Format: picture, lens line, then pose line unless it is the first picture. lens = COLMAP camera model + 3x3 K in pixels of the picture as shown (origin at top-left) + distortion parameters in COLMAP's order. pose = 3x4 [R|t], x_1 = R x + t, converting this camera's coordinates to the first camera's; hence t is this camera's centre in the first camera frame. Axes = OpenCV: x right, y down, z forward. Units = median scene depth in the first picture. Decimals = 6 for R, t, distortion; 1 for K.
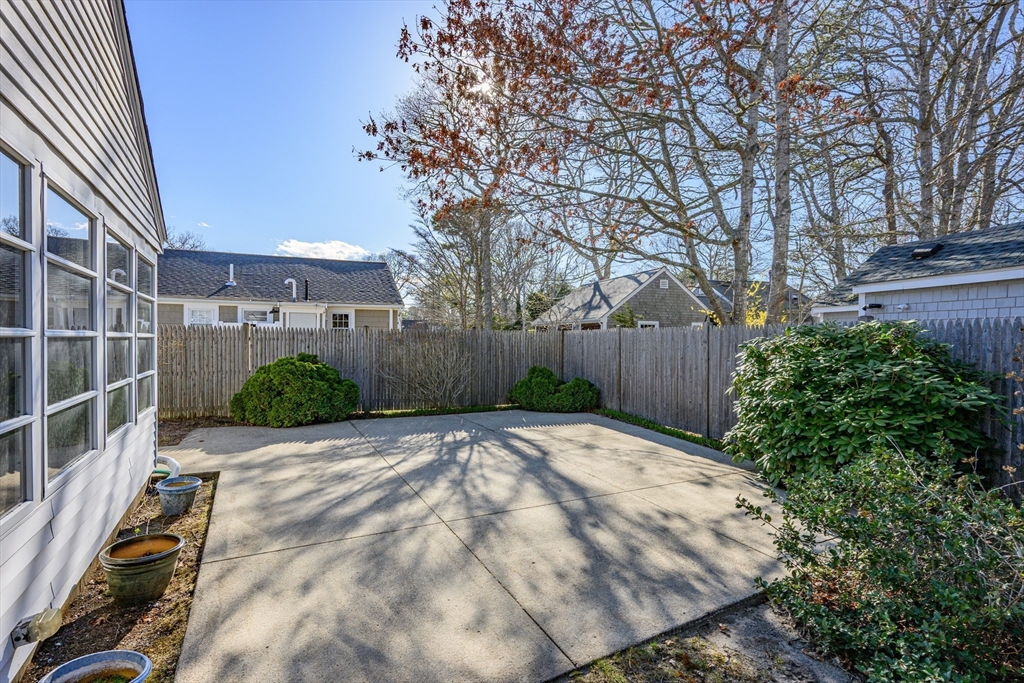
lens RADIAL K [[484.6, 0, 516.4], [0, 484.6, 344.1], [0, 0, 1]] dist [0.000537, -0.000246]
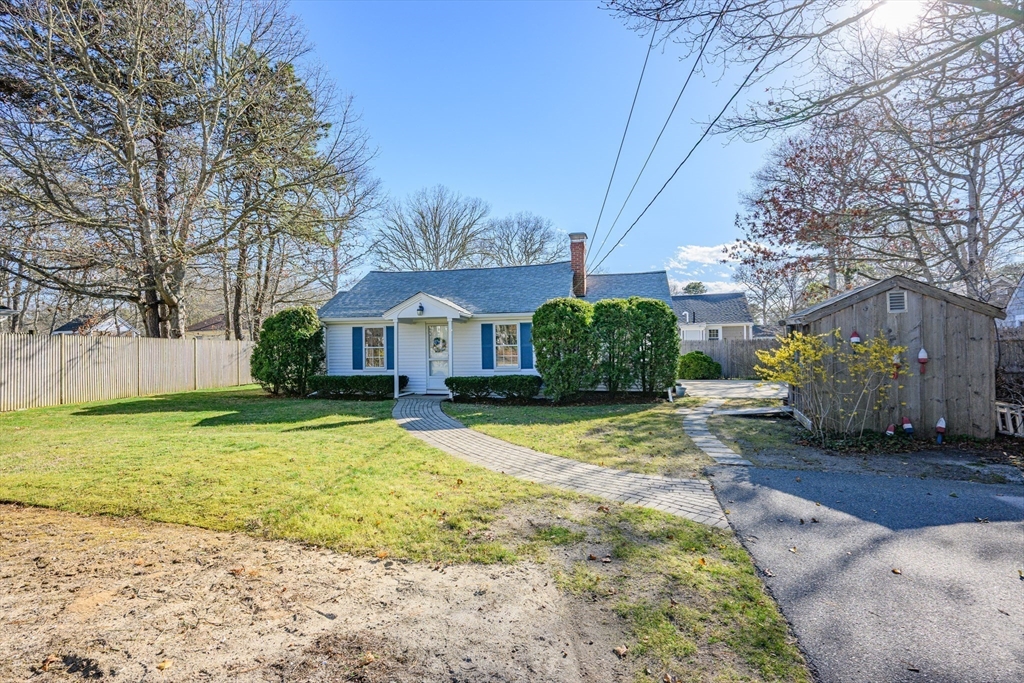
lens RADIAL K [[493.2, 0, 514.2], [0, 493.2, 340.4], [0, 0, 1]] dist [0.000547, -0.000369]
pose [[0.739180, -0.021134, -0.673176, 0.936556], [0.011717, 0.999760, -0.018520, 0.004950], [0.673406, 0.005802, 0.739250, -2.474986]]
